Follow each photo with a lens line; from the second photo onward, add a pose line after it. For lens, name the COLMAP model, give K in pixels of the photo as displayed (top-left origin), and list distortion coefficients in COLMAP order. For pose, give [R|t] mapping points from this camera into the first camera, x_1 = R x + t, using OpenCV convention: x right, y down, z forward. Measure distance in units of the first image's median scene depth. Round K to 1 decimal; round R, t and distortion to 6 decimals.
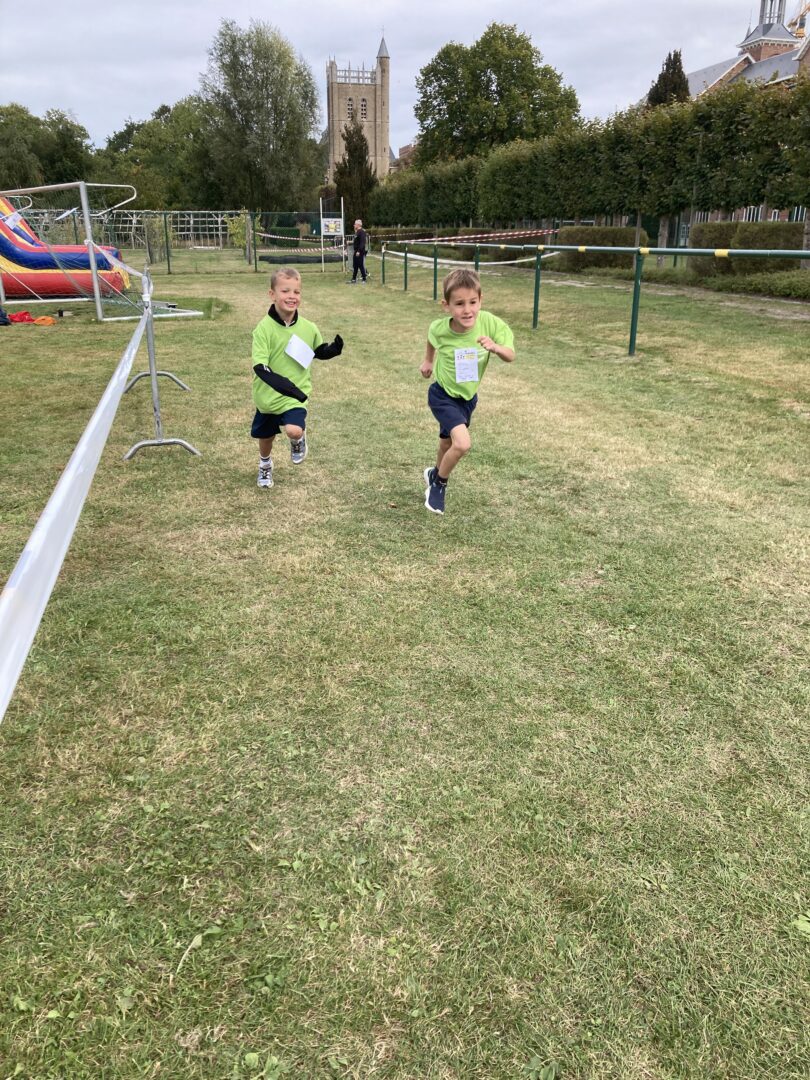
lens RADIAL K [[894.4, 0, 415.5], [0, 894.4, 543.2], [0, 0, 1]] dist [0.023703, -0.012551]
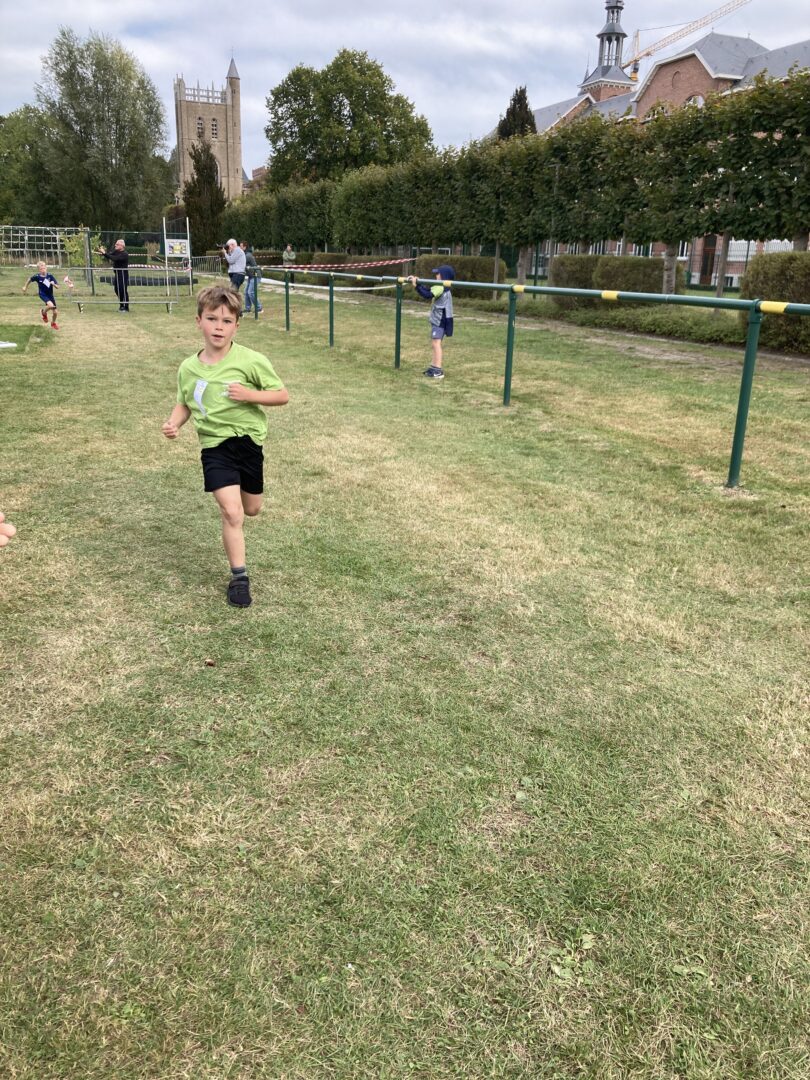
lens RADIAL K [[899.5, 0, 419.9], [0, 899.5, 537.8], [0, 0, 1]] dist [0.023460, -0.009400]
pose [[0.987638, -0.023879, 0.154921, 0.010345], [0.028660, 0.999177, -0.028701, -0.039564], [-0.154109, 0.032786, 0.987510, 0.098850]]
